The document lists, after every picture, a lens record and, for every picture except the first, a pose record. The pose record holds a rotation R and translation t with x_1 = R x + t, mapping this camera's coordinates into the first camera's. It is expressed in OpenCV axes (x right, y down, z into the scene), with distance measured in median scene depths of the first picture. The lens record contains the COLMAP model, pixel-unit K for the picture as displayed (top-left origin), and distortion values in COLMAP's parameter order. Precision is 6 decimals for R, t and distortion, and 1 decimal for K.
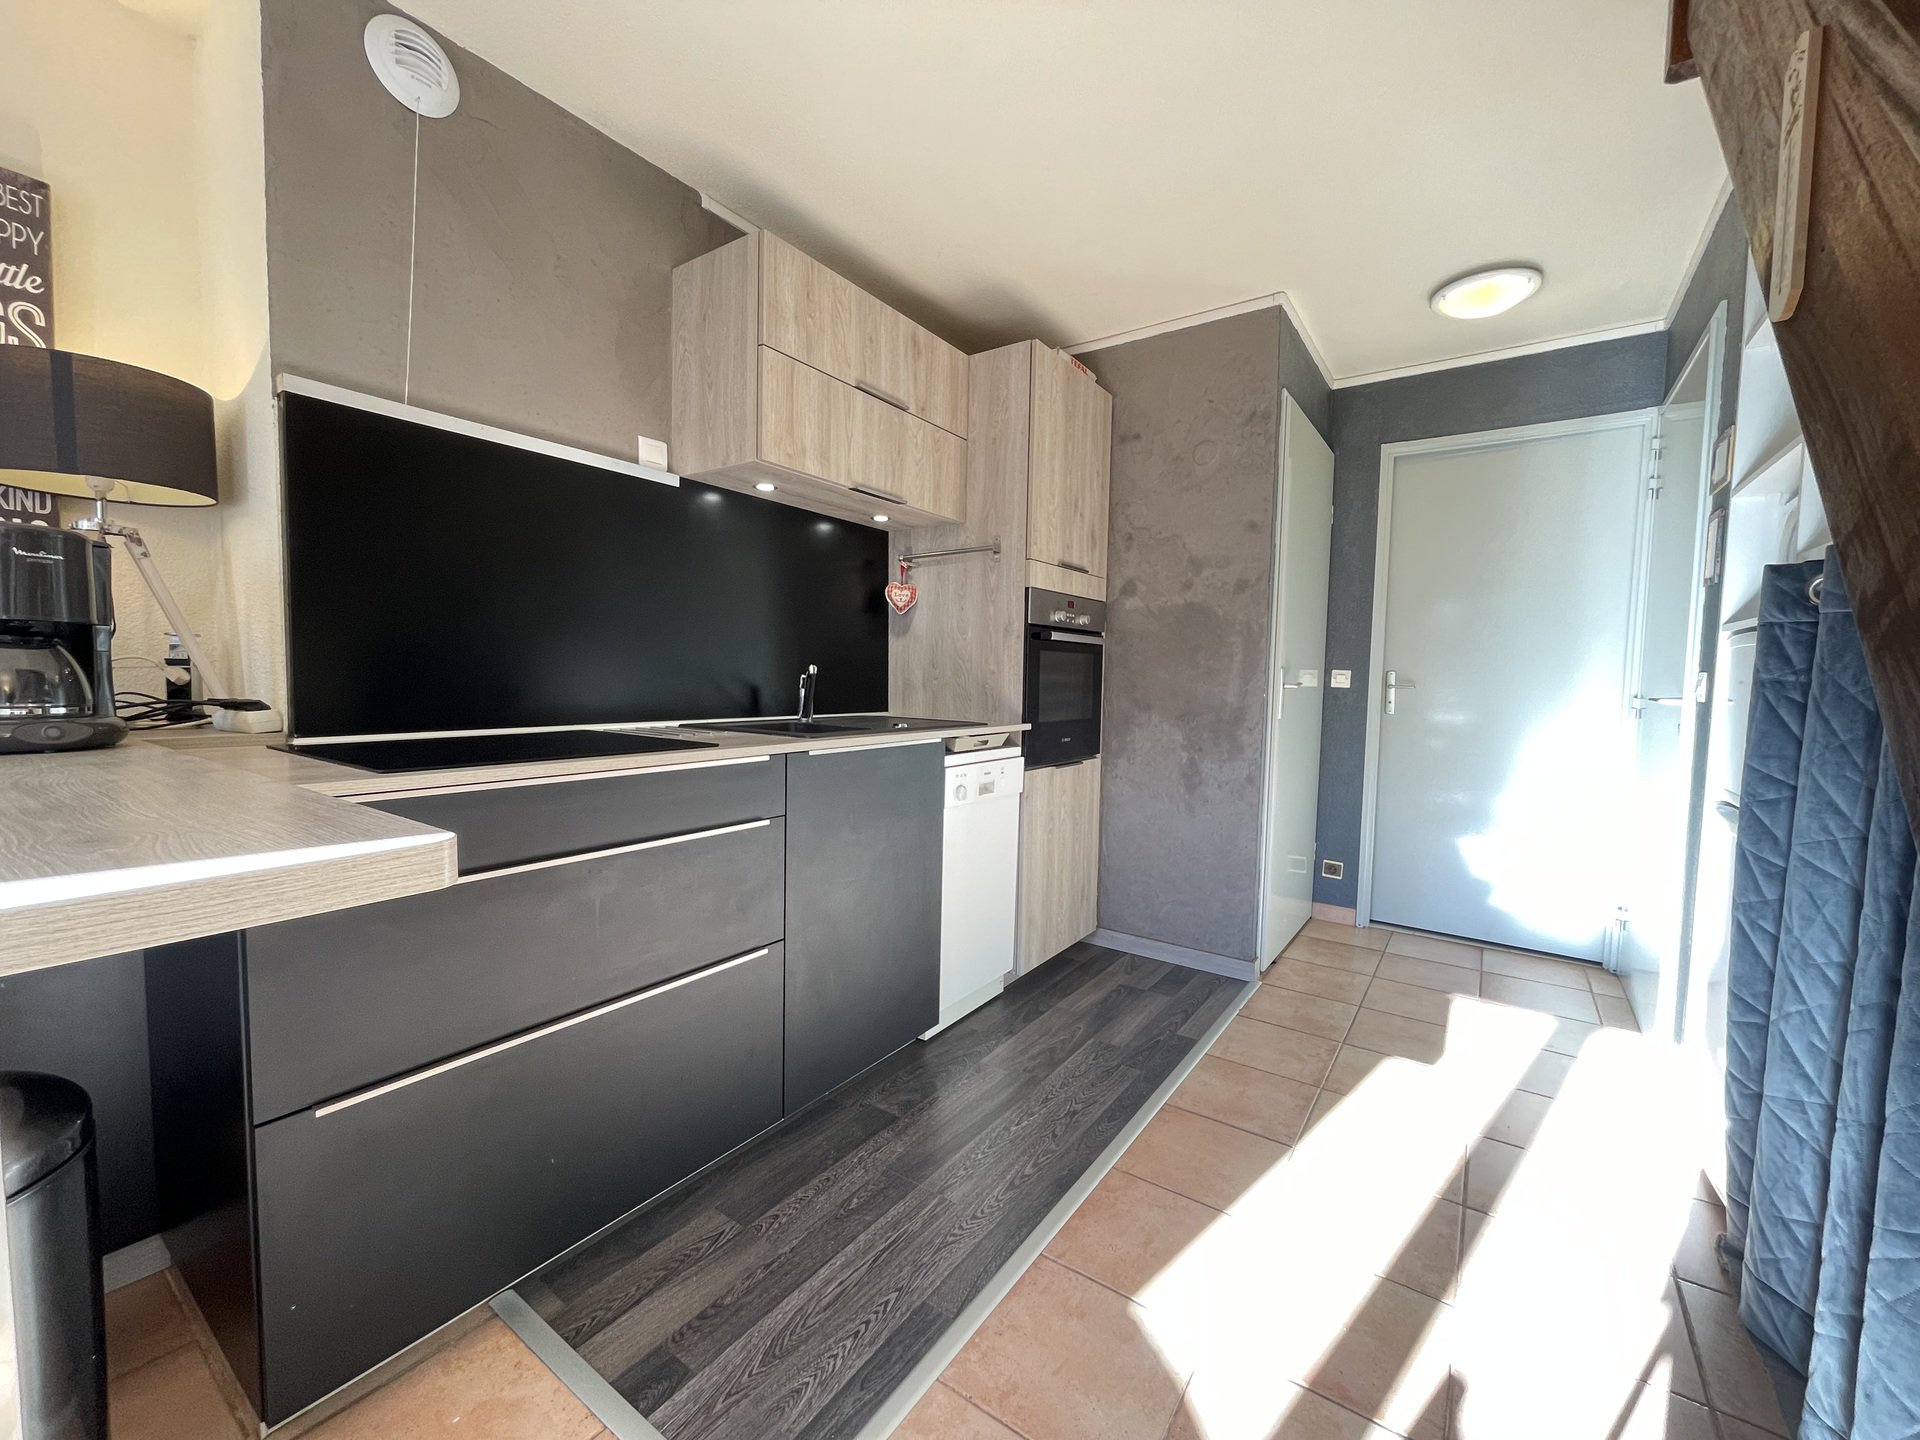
lens RADIAL K [[778.6, 0, 945.7], [0, 778.6, 720.7], [0, 0, 1]] dist [-0.002520, -0.000788]
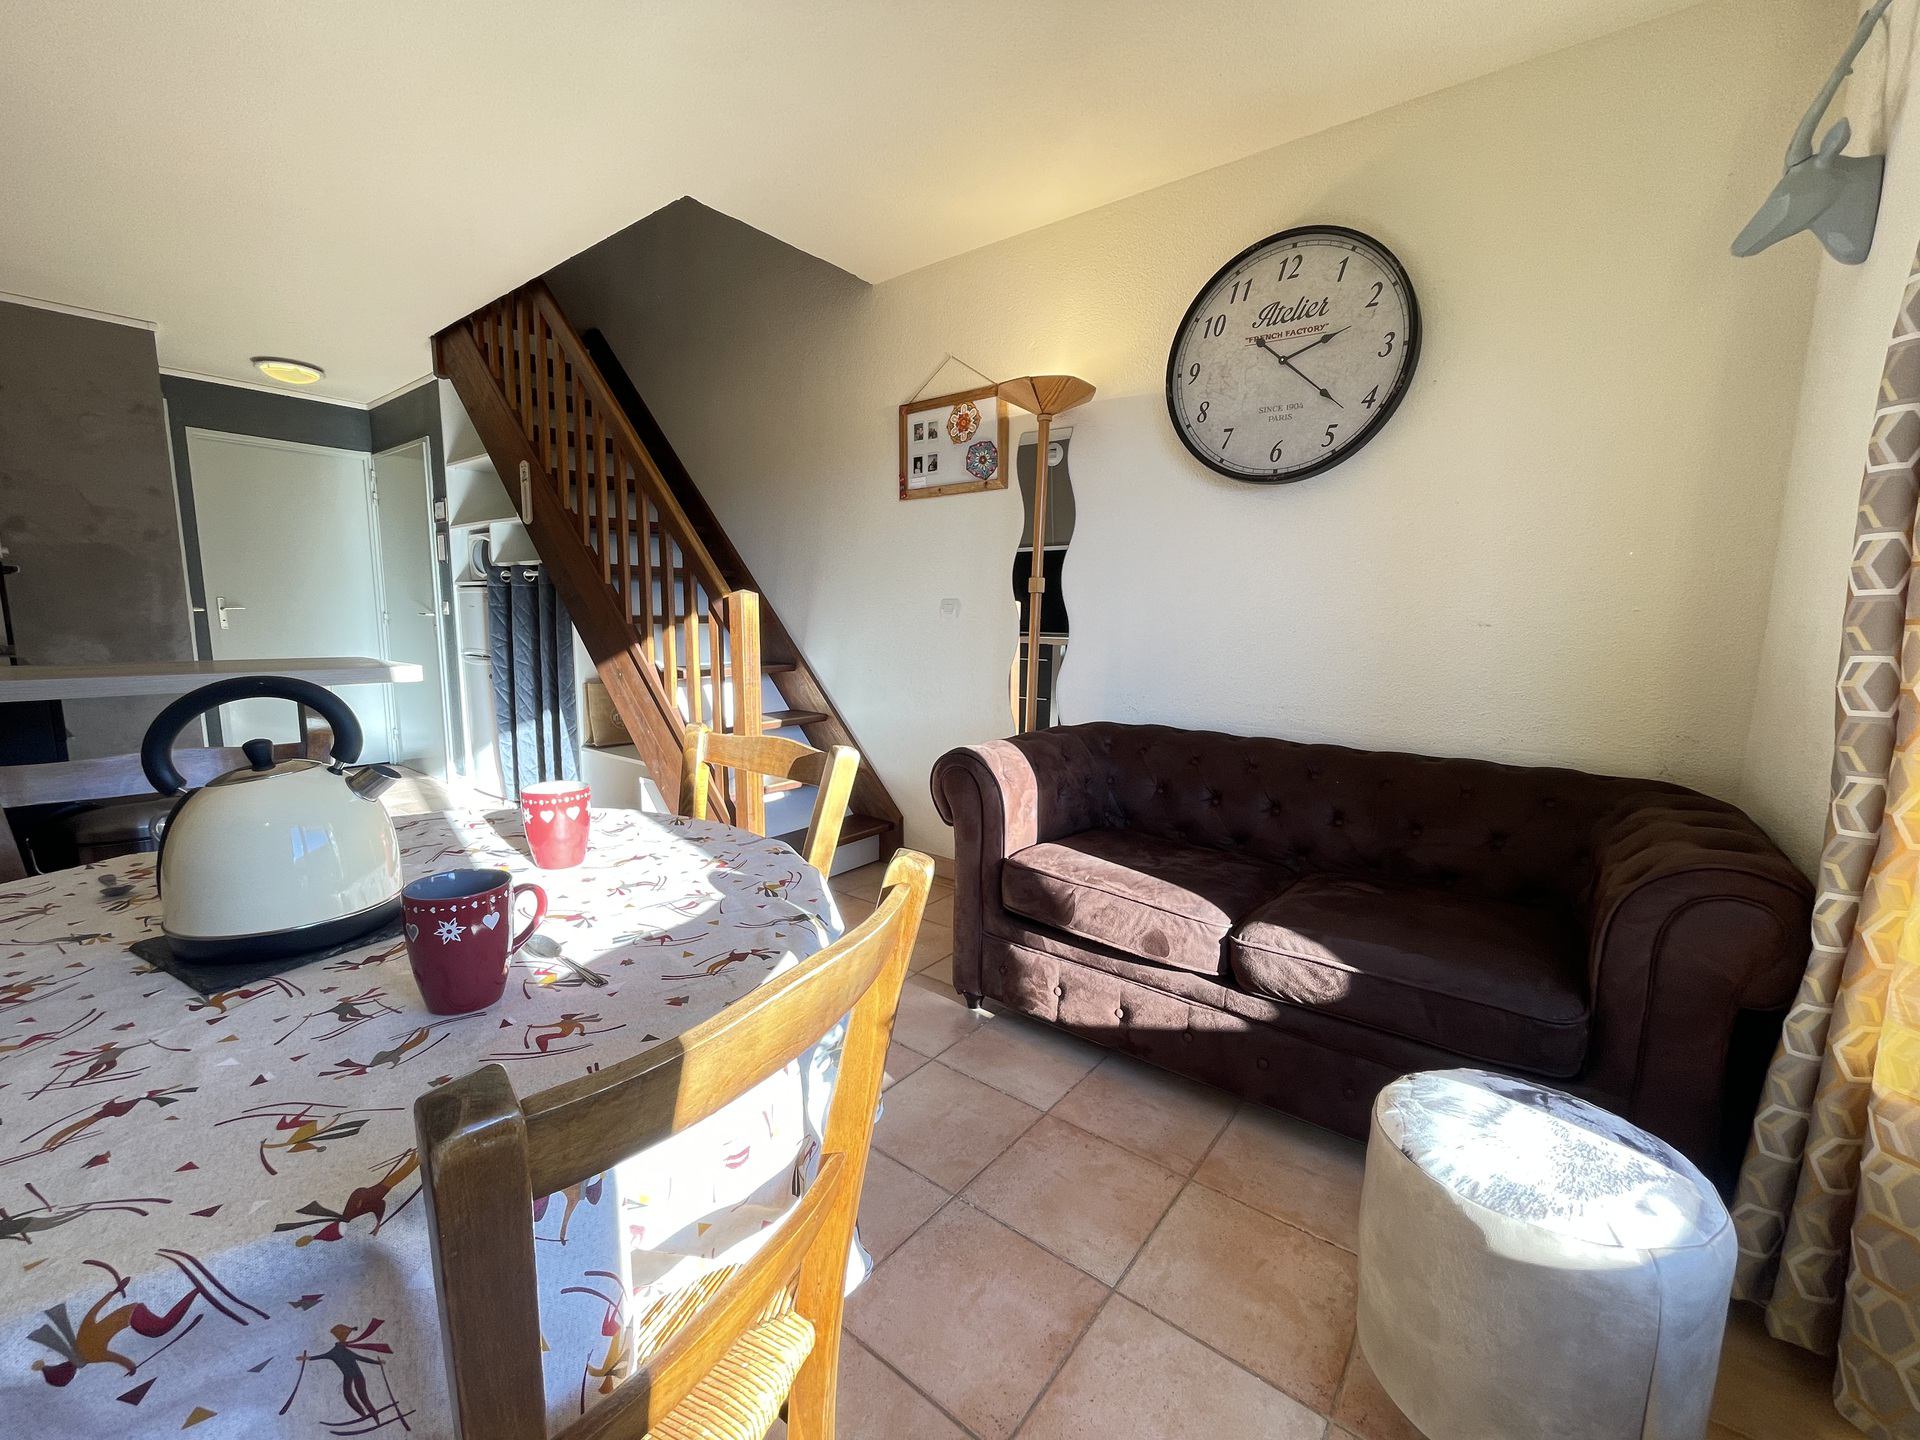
lens RADIAL K [[778.6, 0, 946.7], [0, 778.6, 715.2], [0, 0, 1]] dist [-0.002520, -0.000788]
pose [[0.056945, -0.145647, 0.987696, -0.994680], [0.043441, 0.988726, 0.143294, 0.002229], [-0.997432, 0.034746, 0.062630, -0.489073]]
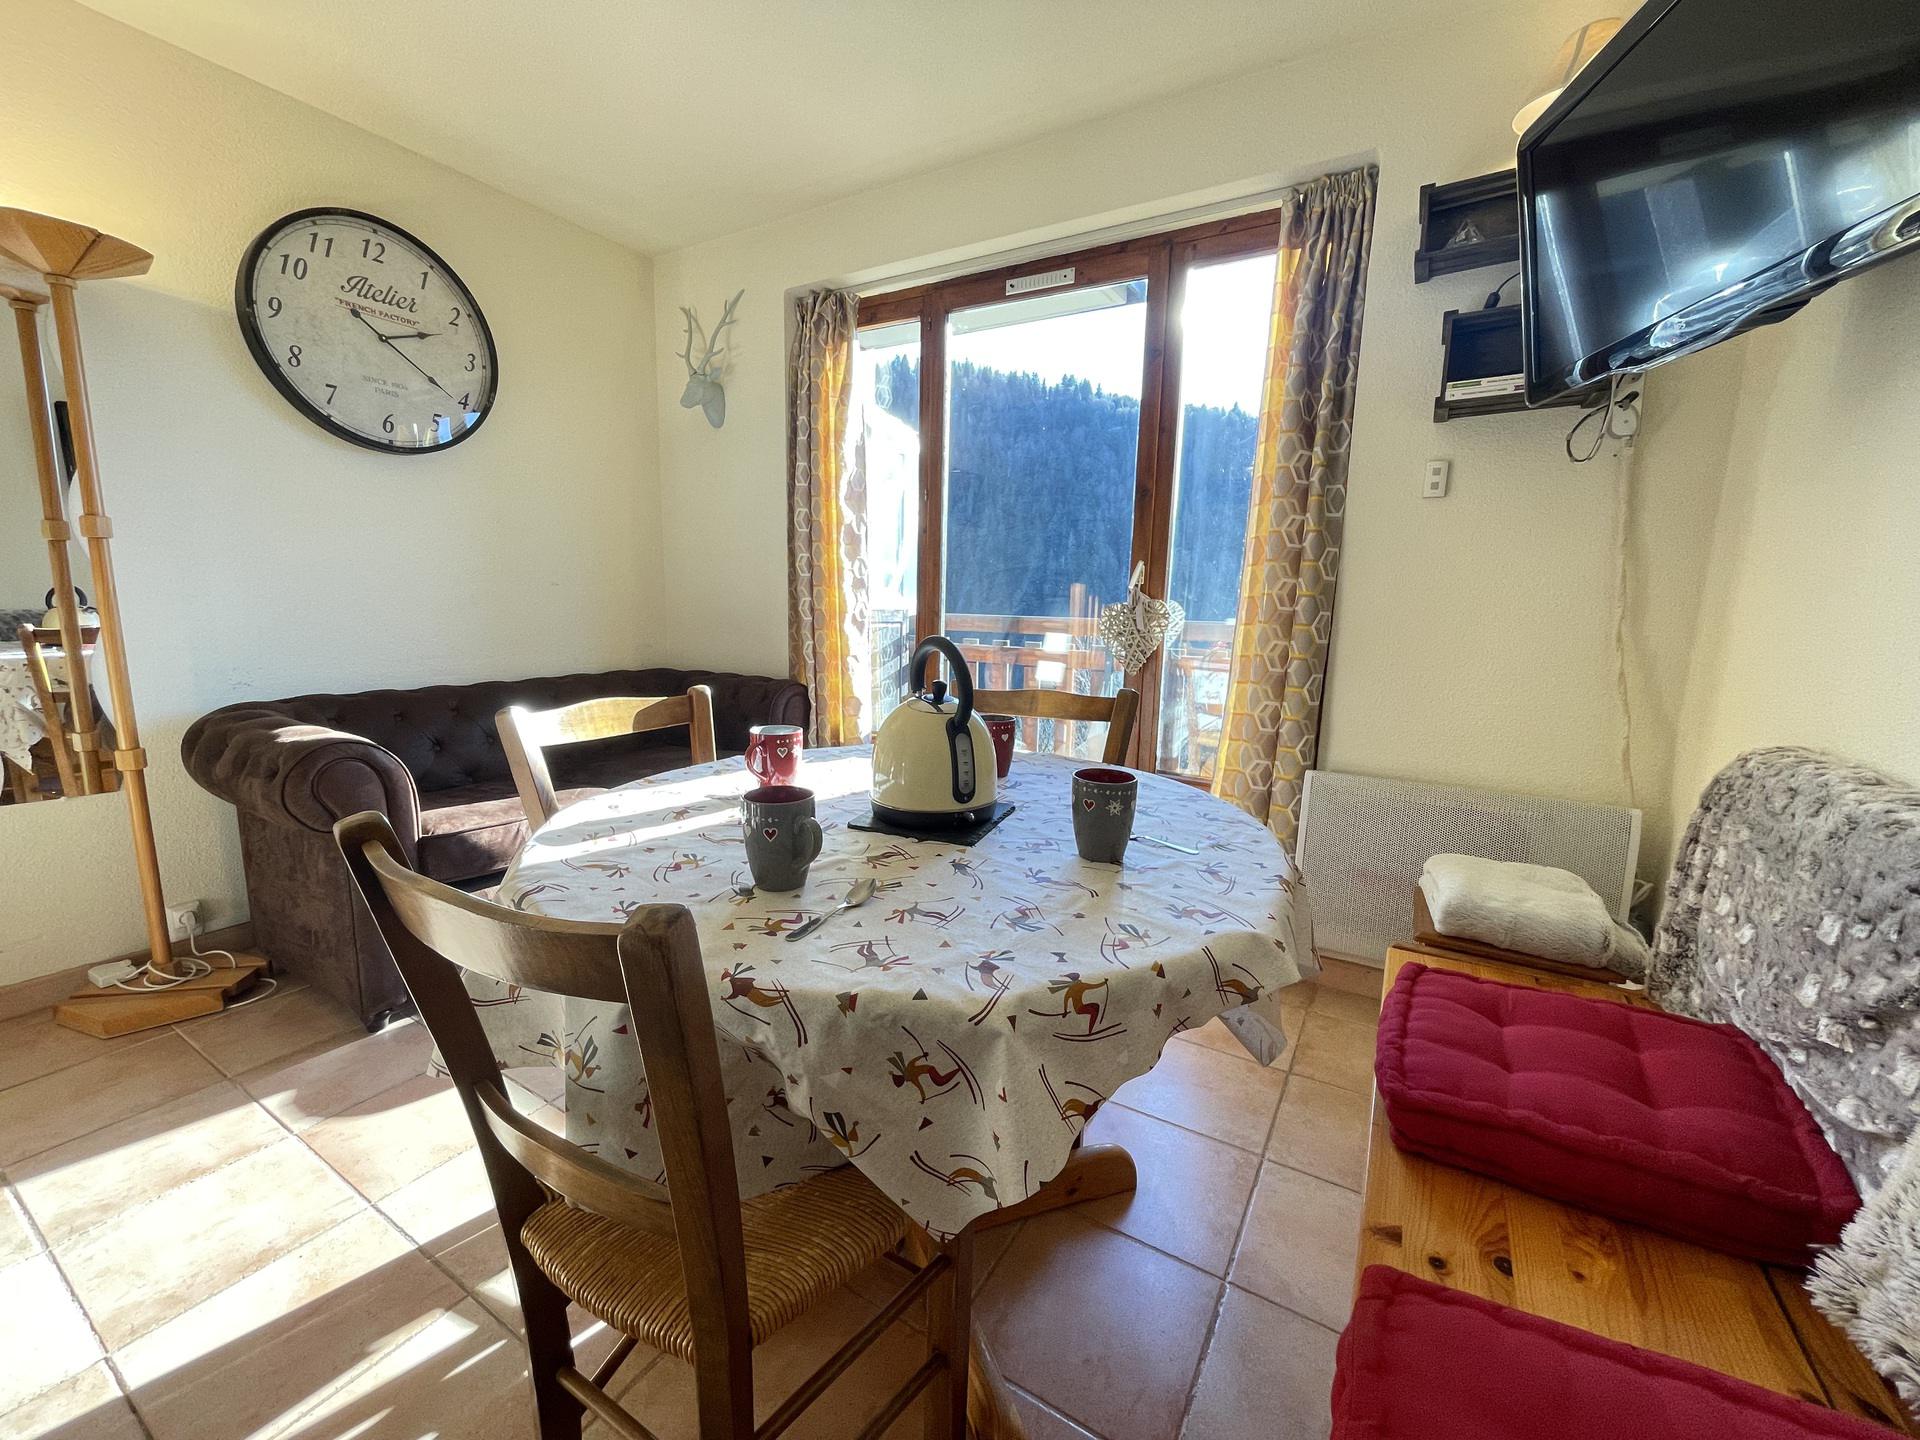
lens RADIAL K [[778.6, 0, 945.3], [0, 778.6, 721.9], [0, 0, 1]] dist [-0.002520, -0.000788]
pose [[-0.997116, -0.024974, -0.071668, -0.685185], [-0.040128, 0.975002, 0.218543, -0.028280], [0.064418, 0.220789, -0.973192, 0.225856]]
